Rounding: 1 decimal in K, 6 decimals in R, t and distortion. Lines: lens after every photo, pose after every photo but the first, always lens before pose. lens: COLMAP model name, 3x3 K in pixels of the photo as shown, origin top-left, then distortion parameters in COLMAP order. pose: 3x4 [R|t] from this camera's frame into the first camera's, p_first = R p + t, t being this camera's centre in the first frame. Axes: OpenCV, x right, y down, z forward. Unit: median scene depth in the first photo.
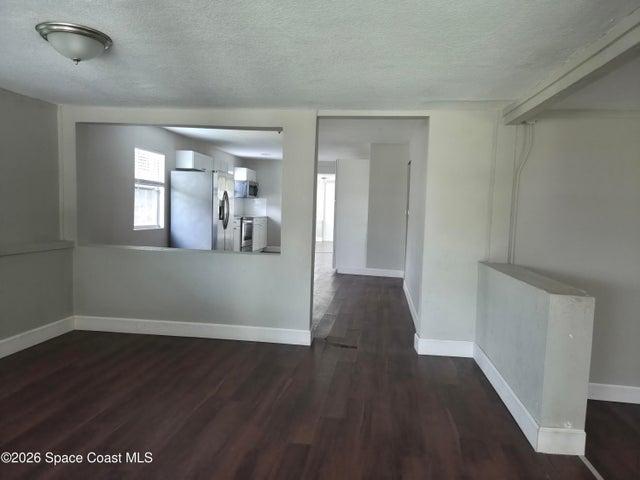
lens RADIAL K [[432.2, 0, 319.3], [0, 432.2, 240.1], [0, 0, 1]] dist [0.104755, -0.070634]
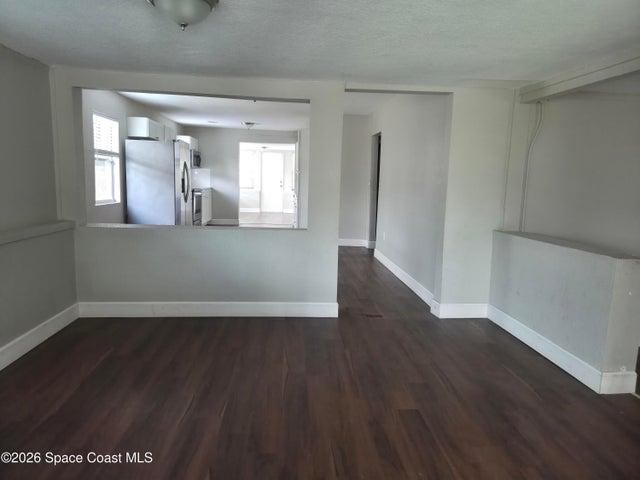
lens RADIAL K [[434.7, 0, 316.1], [0, 434.7, 236.3], [0, 0, 1]] dist [0.048036, -0.003756]
pose [[0.979532, -0.033687, 0.198452, -0.151313], [0.021284, 0.997703, 0.064306, -0.008319], [-0.200162, -0.058766, 0.977999, 0.012574]]
